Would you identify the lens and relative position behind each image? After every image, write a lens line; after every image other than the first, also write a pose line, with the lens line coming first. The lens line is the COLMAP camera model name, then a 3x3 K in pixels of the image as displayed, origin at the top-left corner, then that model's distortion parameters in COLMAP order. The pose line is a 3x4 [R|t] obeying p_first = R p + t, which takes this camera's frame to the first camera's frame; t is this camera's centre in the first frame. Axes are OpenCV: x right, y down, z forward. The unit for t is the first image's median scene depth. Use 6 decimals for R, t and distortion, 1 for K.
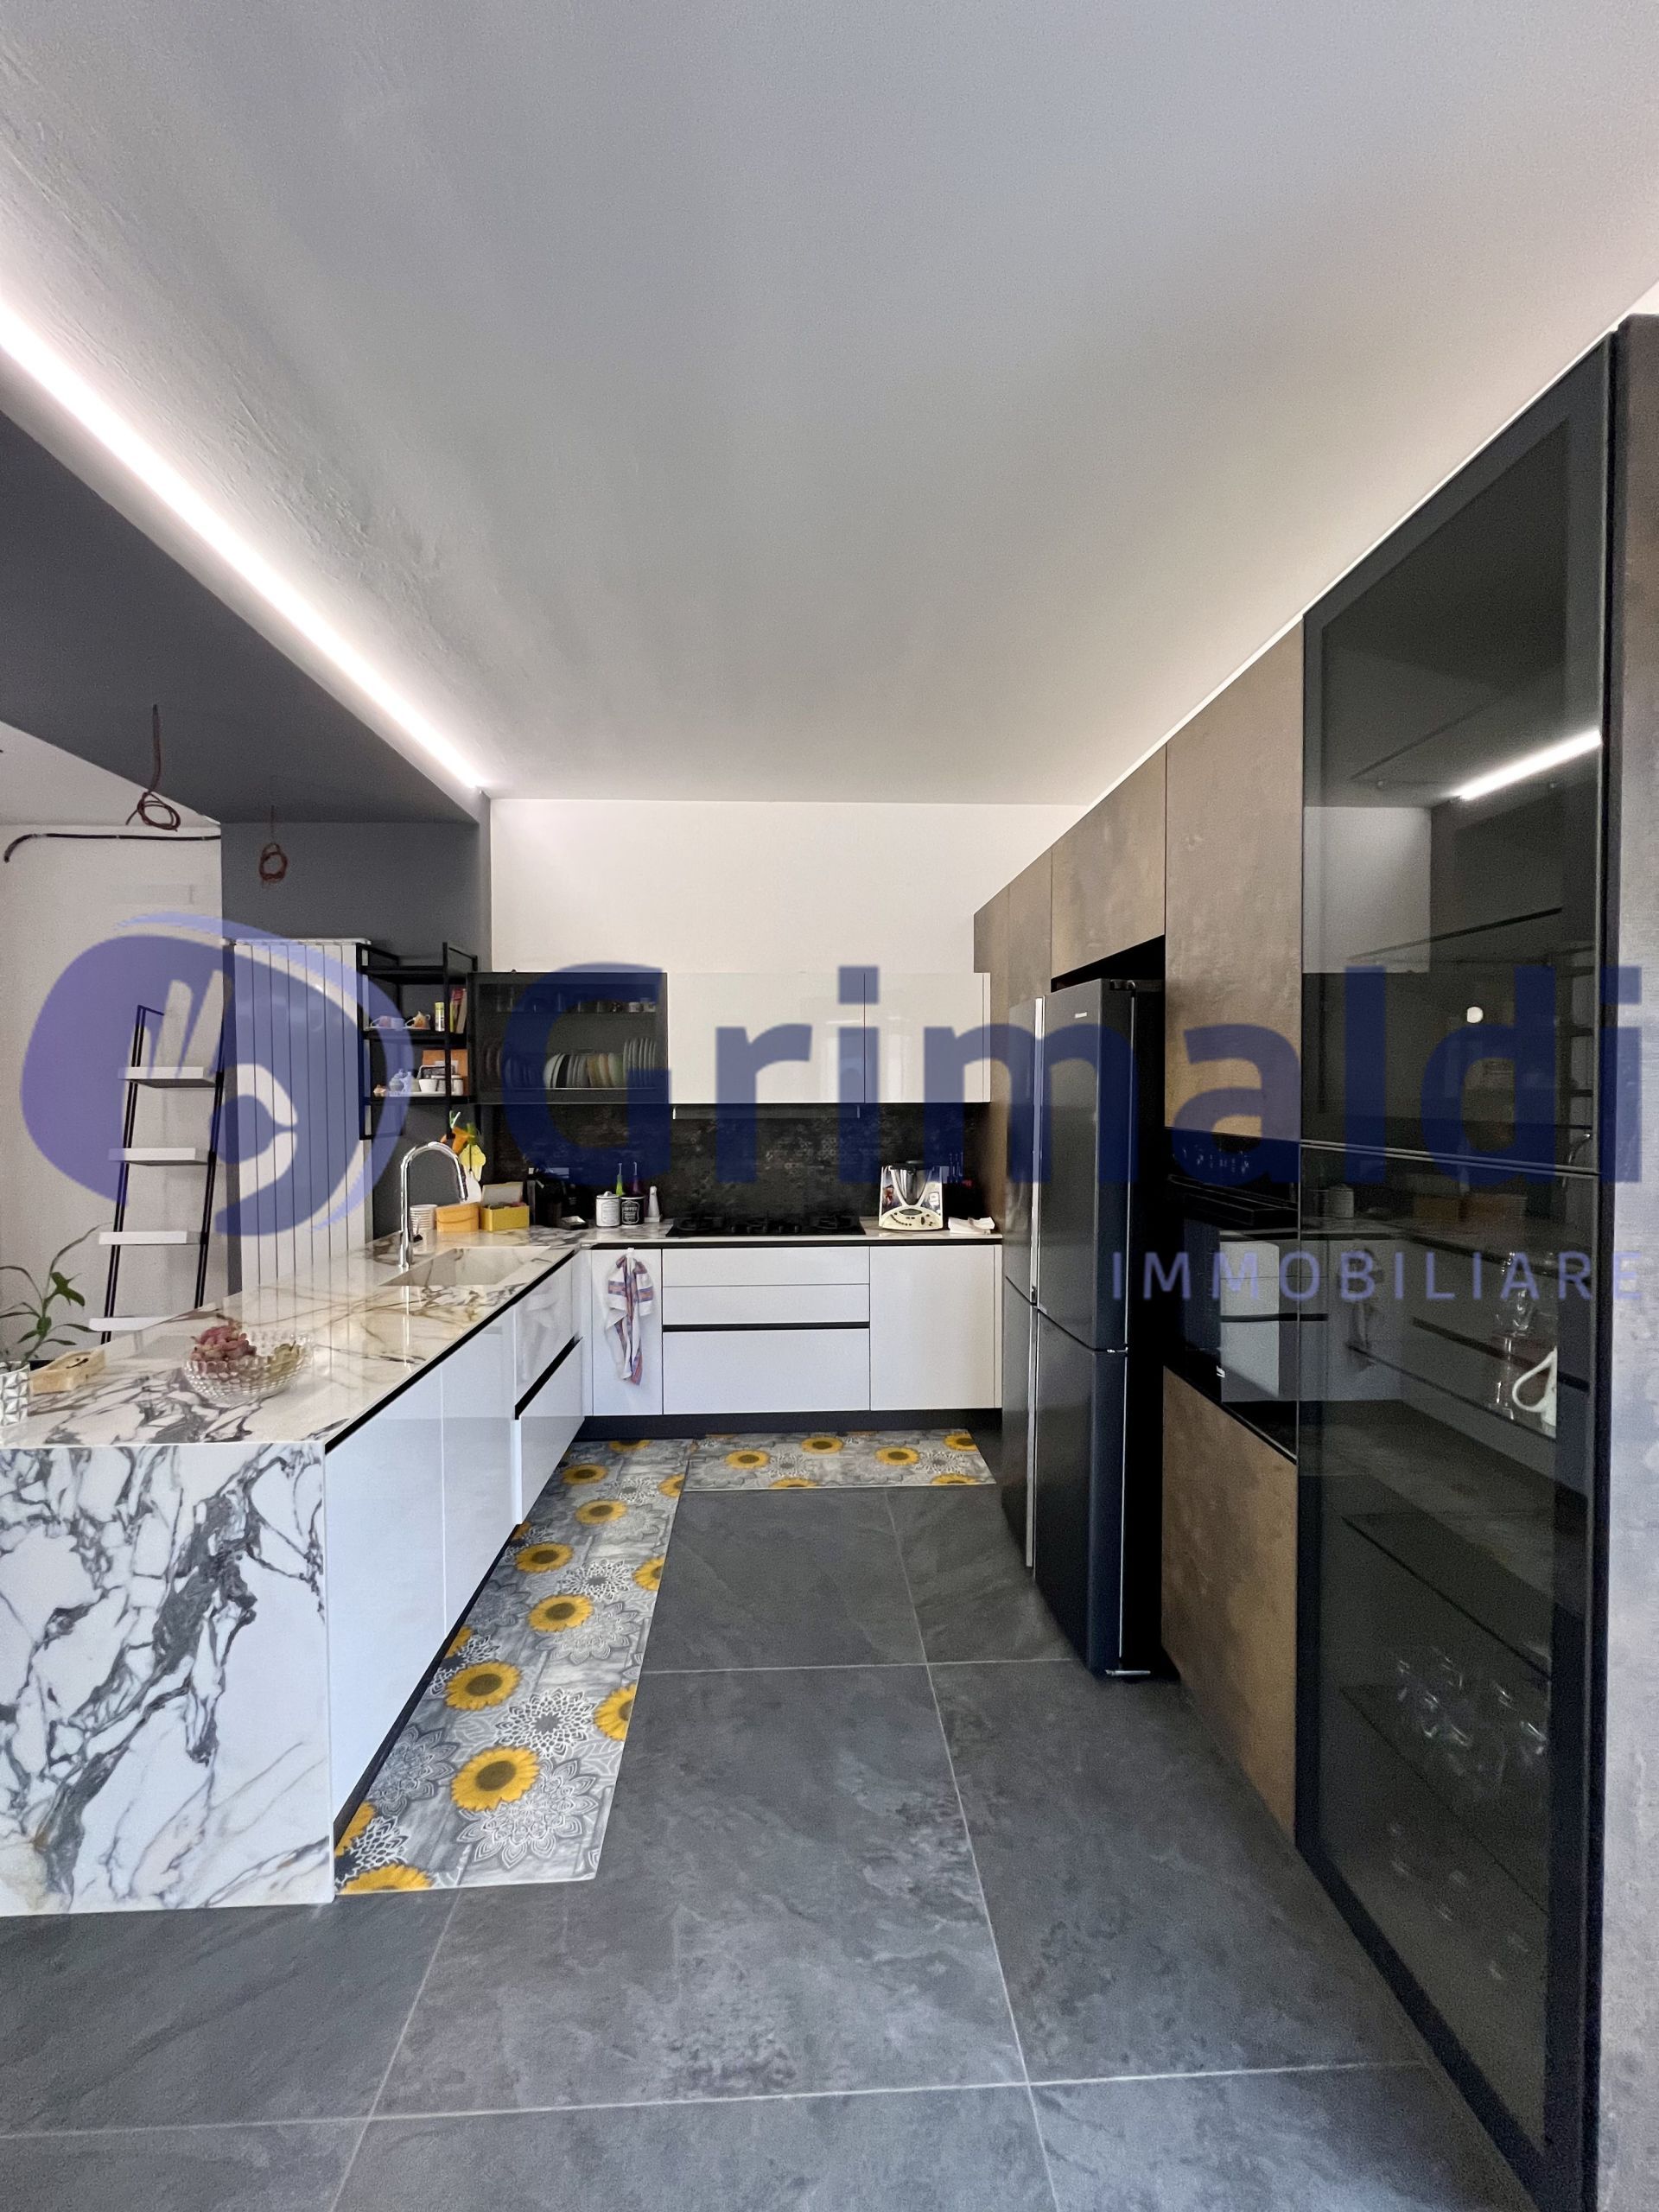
lens RADIAL K [[892.5, 0, 828.7], [0, 892.5, 1106.5], [0, 0, 1]] dist [-0.000975, 0.000581]
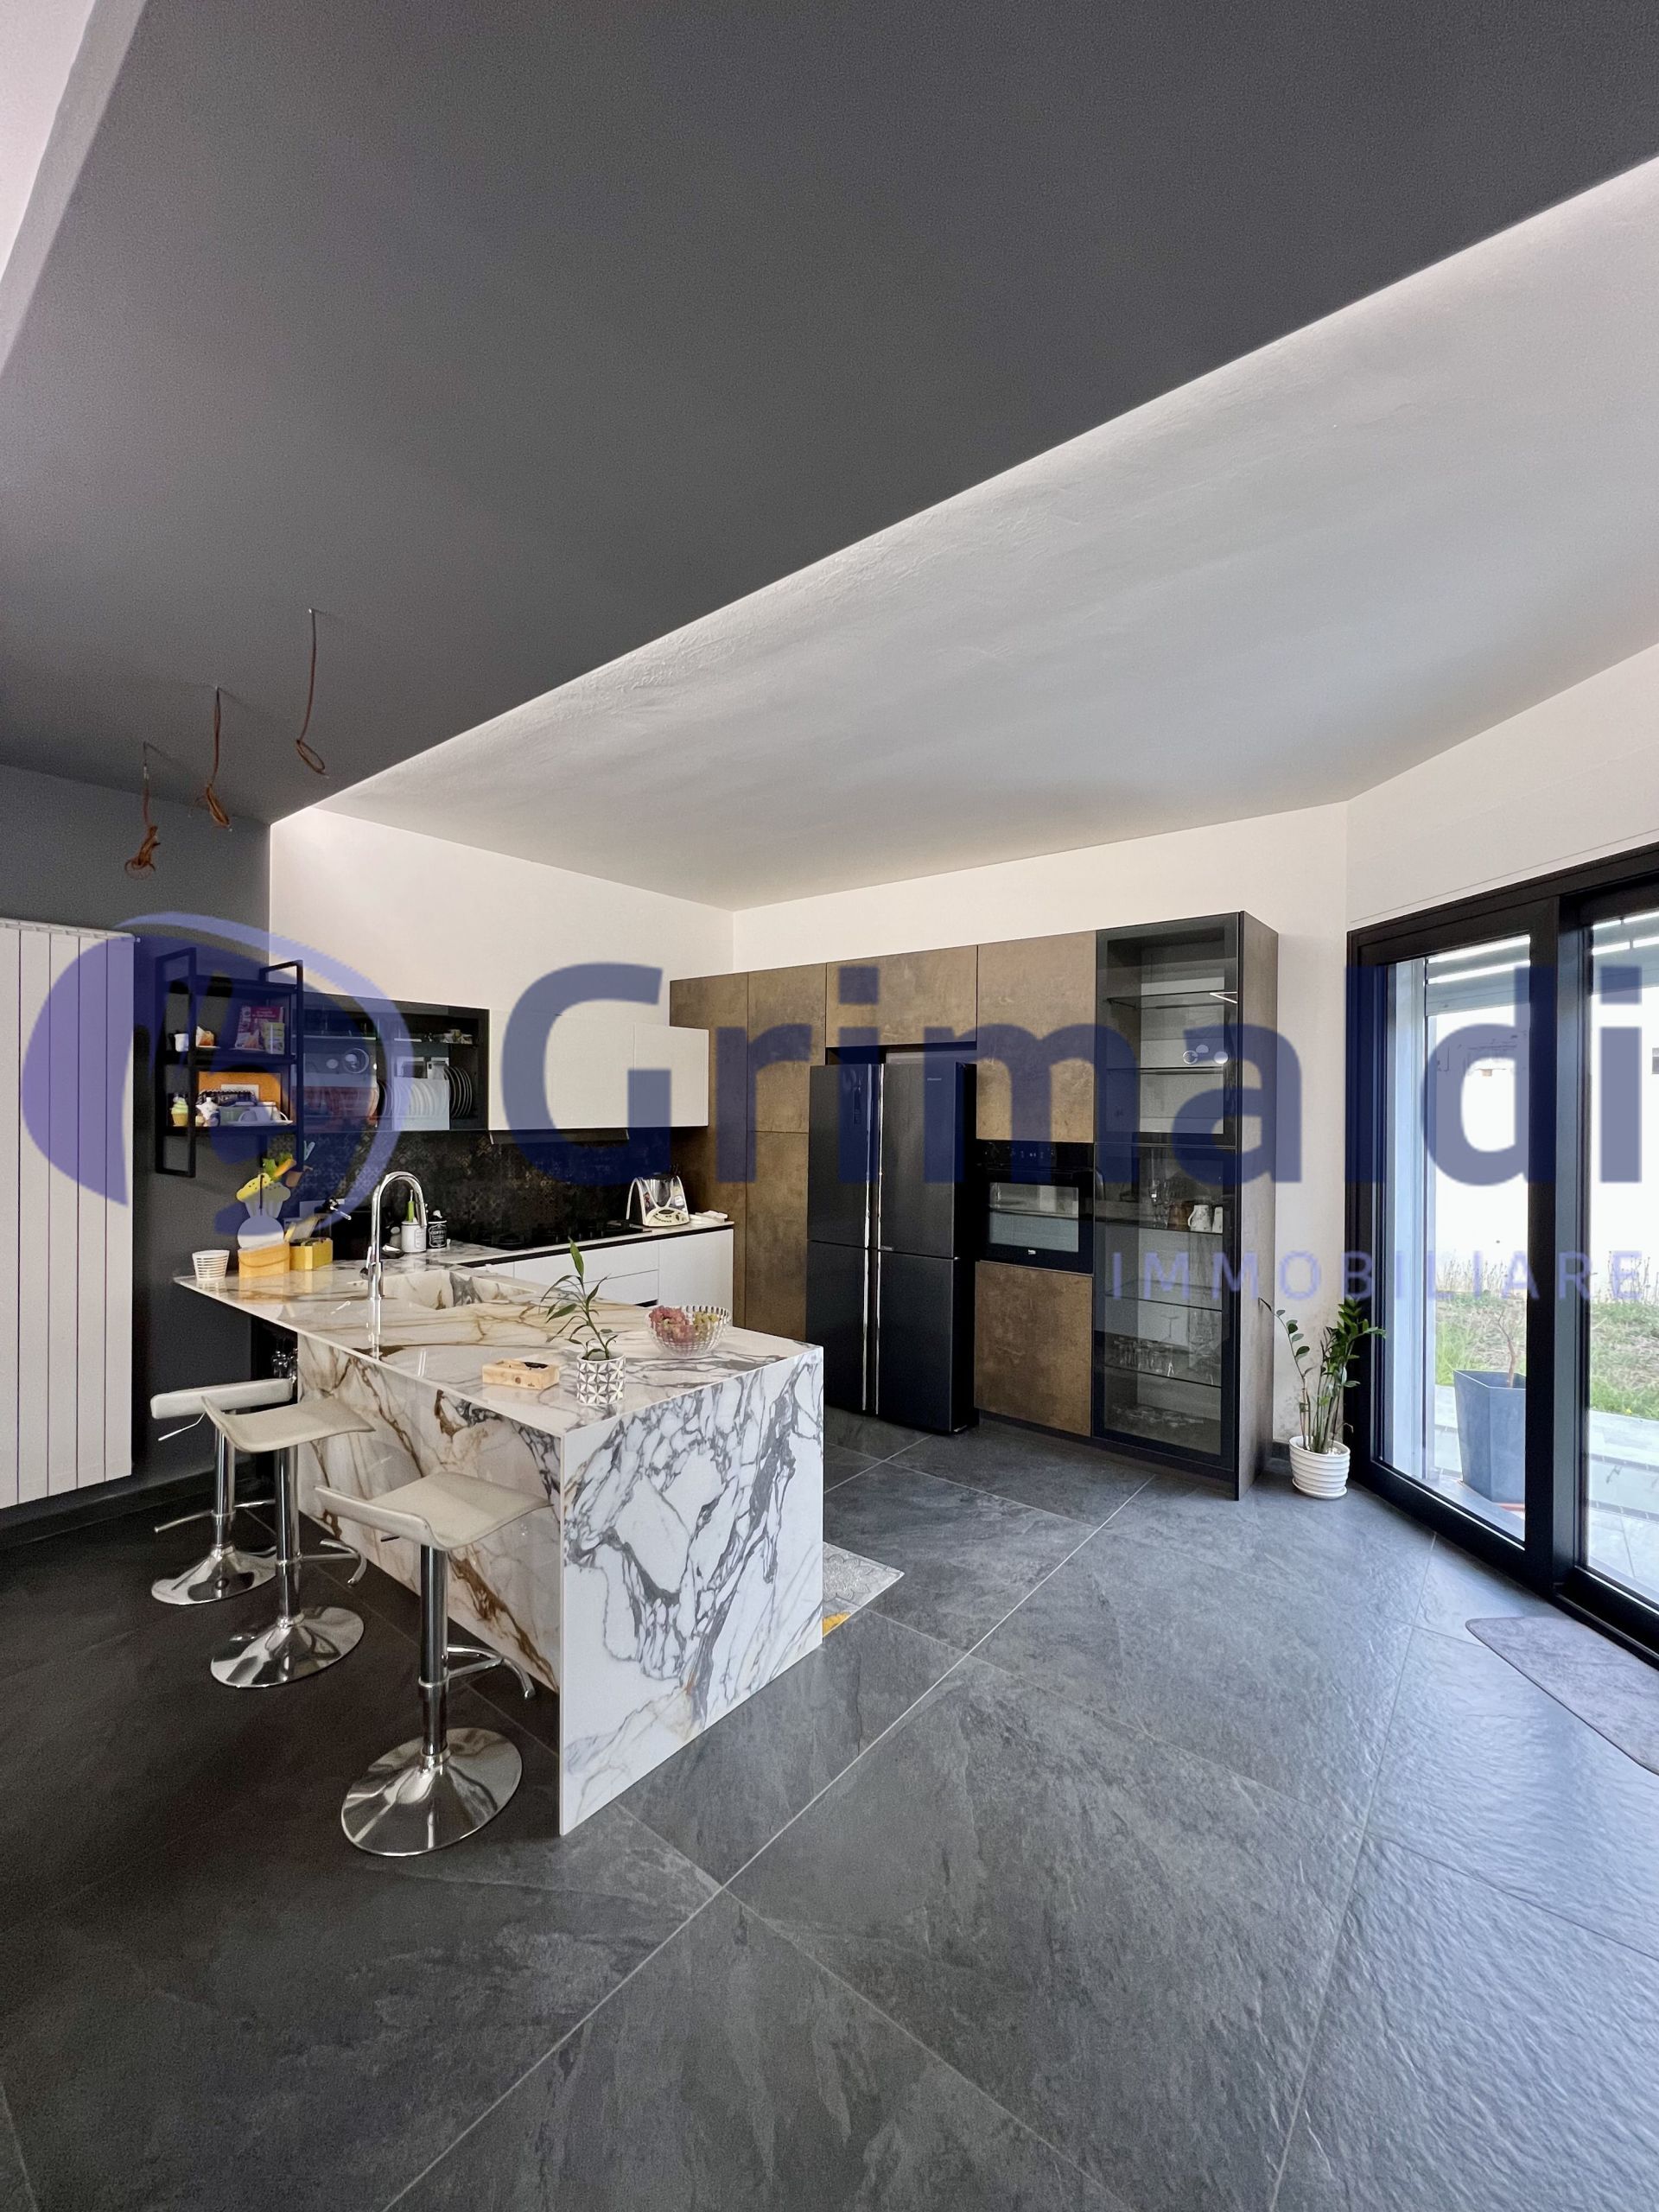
lens RADIAL K [[892.5, 0, 835.5], [0, 892.5, 1109.5], [0, 0, 1]] dist [-0.000975, 0.000581]
pose [[0.653545, 0.002146, 0.756885, -1.756747], [0.009598, 0.999892, -0.011122, -0.028792], [-0.756827, 0.014533, 0.653453, -0.057758]]
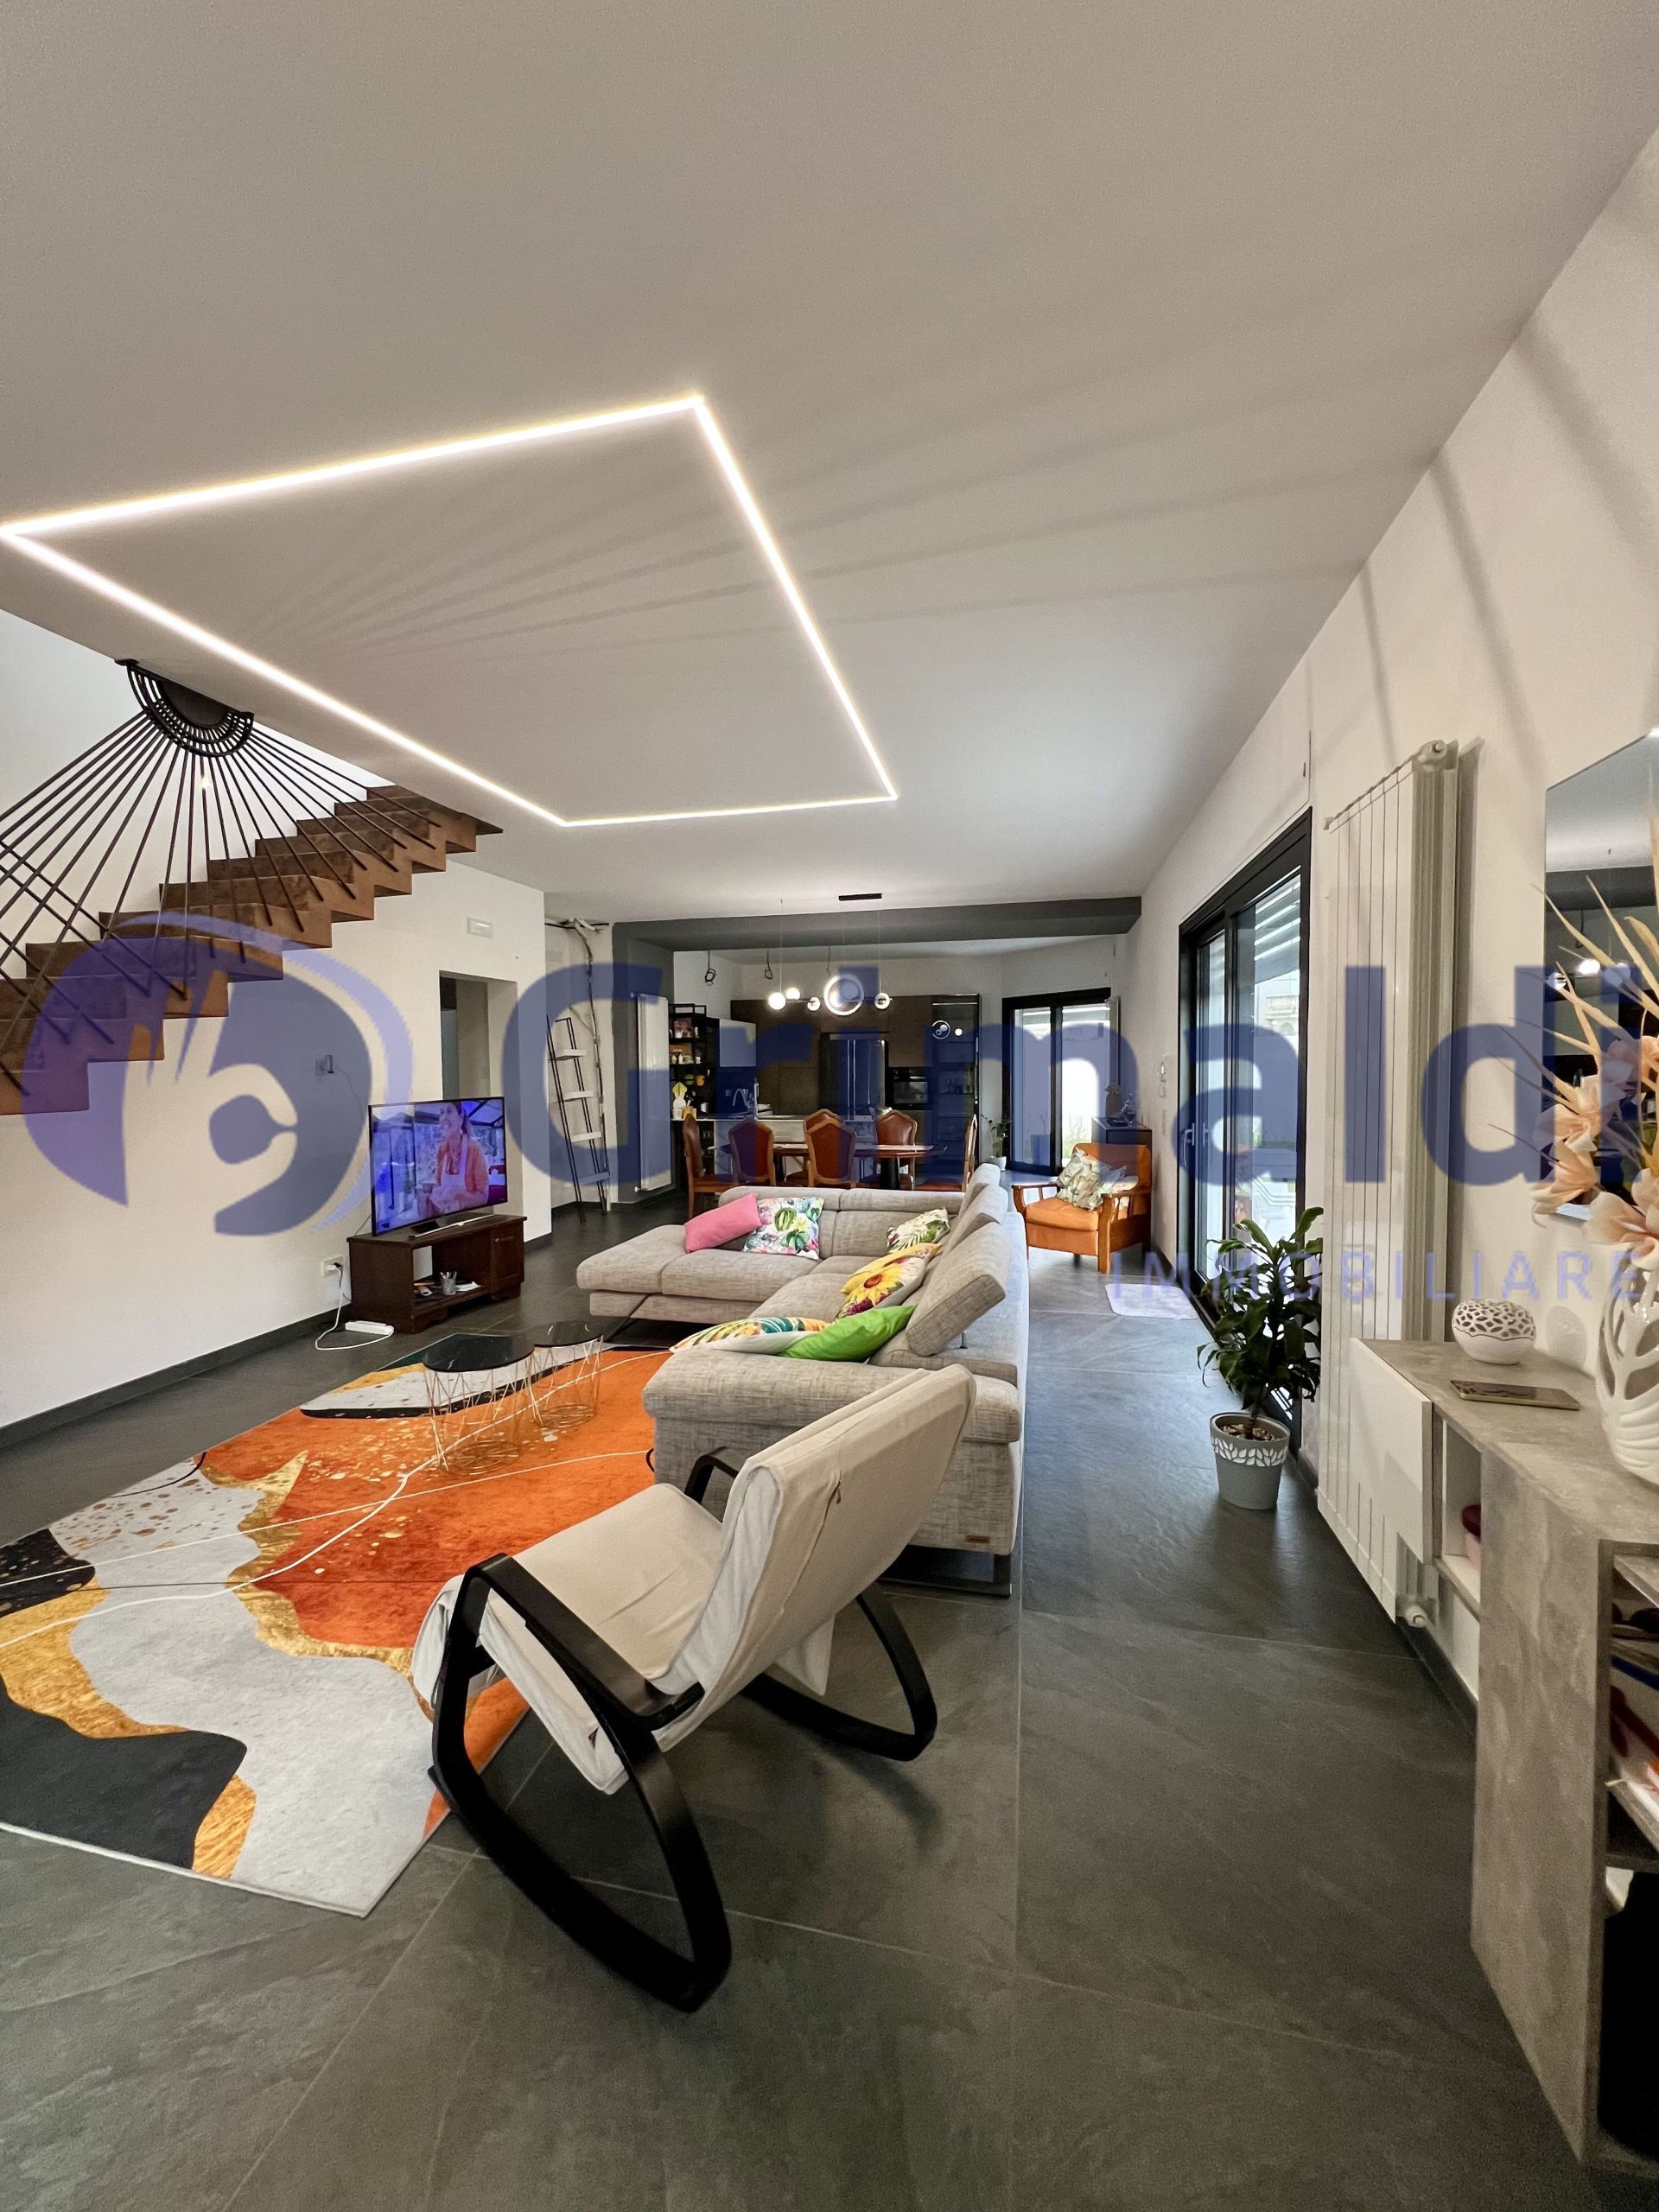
lens RADIAL K [[892.5, 0, 837.0], [0, 892.5, 1093.7], [0, 0, 1]] dist [-0.000975, 0.000581]
pose [[0.272388, -0.037303, 0.961464, -7.145900], [0.022538, 0.999221, 0.032383, 0.050682], [-0.961924, 0.012849, 0.273016, -0.252910]]
